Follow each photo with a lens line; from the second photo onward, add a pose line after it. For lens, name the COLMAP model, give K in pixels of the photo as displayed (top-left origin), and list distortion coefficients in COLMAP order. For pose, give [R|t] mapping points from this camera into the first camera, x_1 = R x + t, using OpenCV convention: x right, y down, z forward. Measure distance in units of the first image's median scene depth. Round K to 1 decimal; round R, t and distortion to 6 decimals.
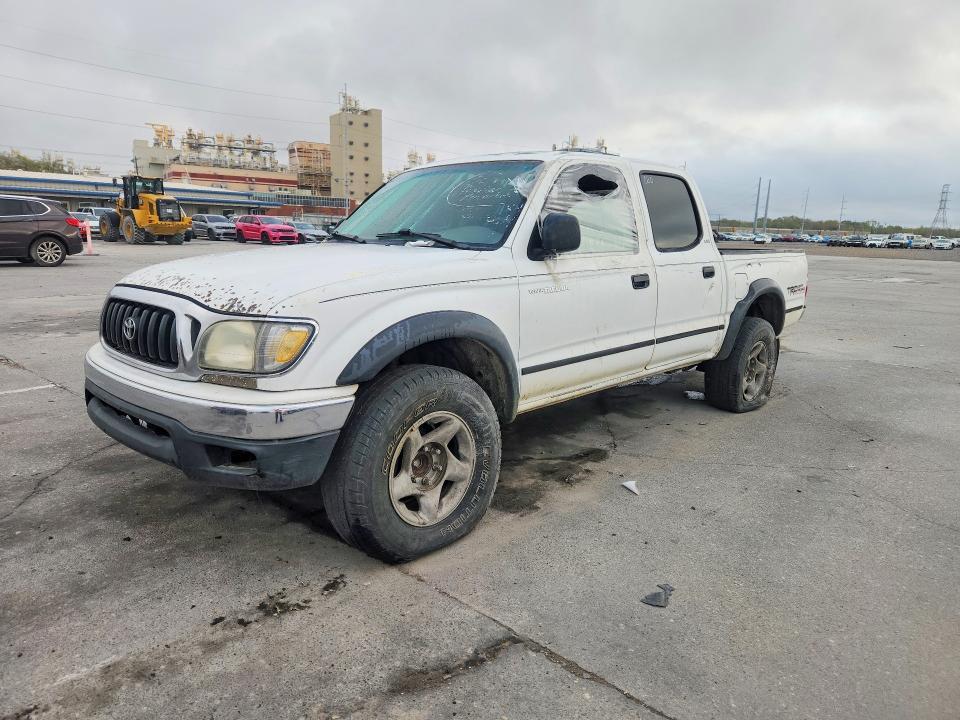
lens RADIAL K [[673.0, 0, 482.0], [0, 673.0, 358.2], [0, 0, 1]] dist [0.043151, -0.022898]
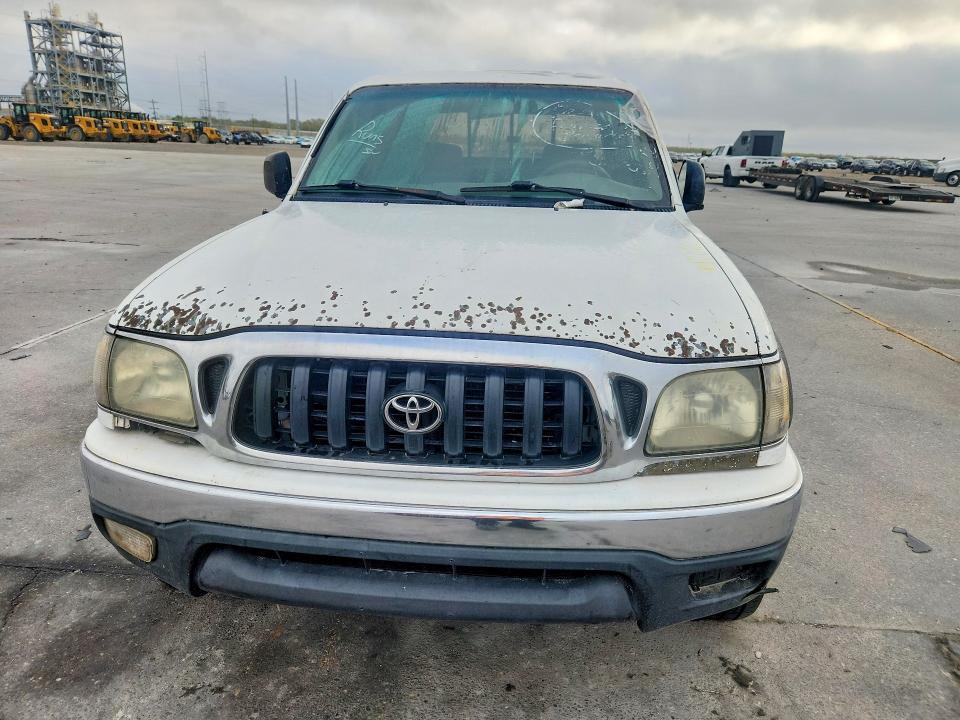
lens RADIAL K [[673.0, 0, 479.5], [0, 673.0, 360.7], [0, 0, 1]] dist [0.043151, -0.022898]
pose [[0.770481, -0.192115, 0.607825, -0.657110], [0.103183, 0.978517, 0.178485, -0.143581], [-0.629057, -0.074802, 0.773752, 0.471533]]
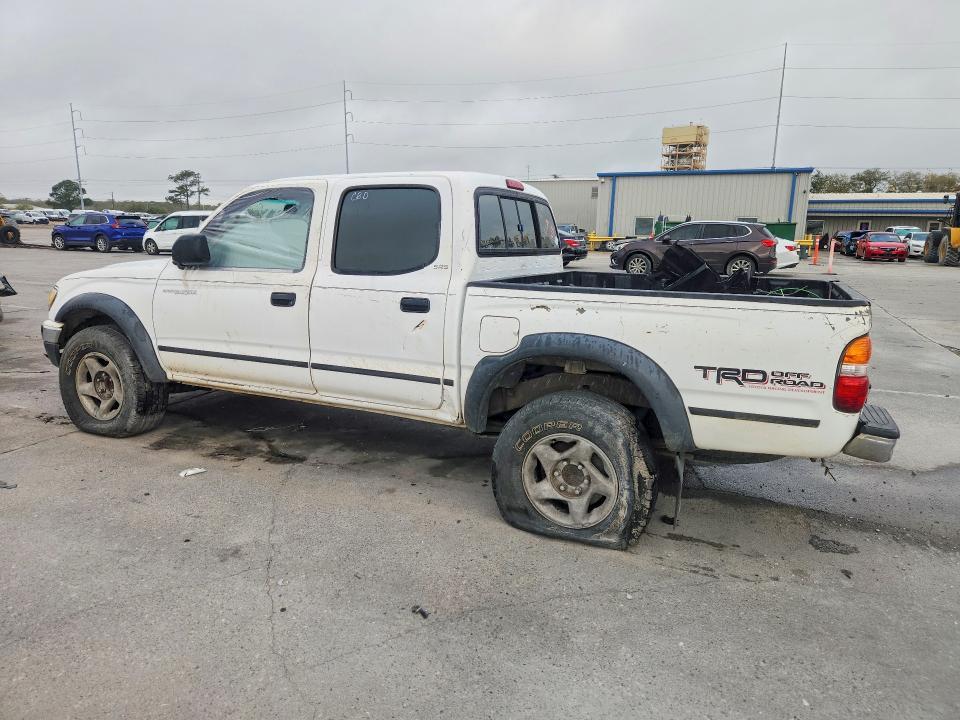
lens RADIAL K [[673.0, 0, 483.7], [0, 673.0, 362.5], [0, 0, 1]] dist [0.043151, -0.022898]
pose [[0.280814, 0.167965, -0.944950, 1.529663], [-0.188956, 0.974973, 0.117148, -0.233226], [0.940978, 0.145657, 0.305524, 1.175151]]
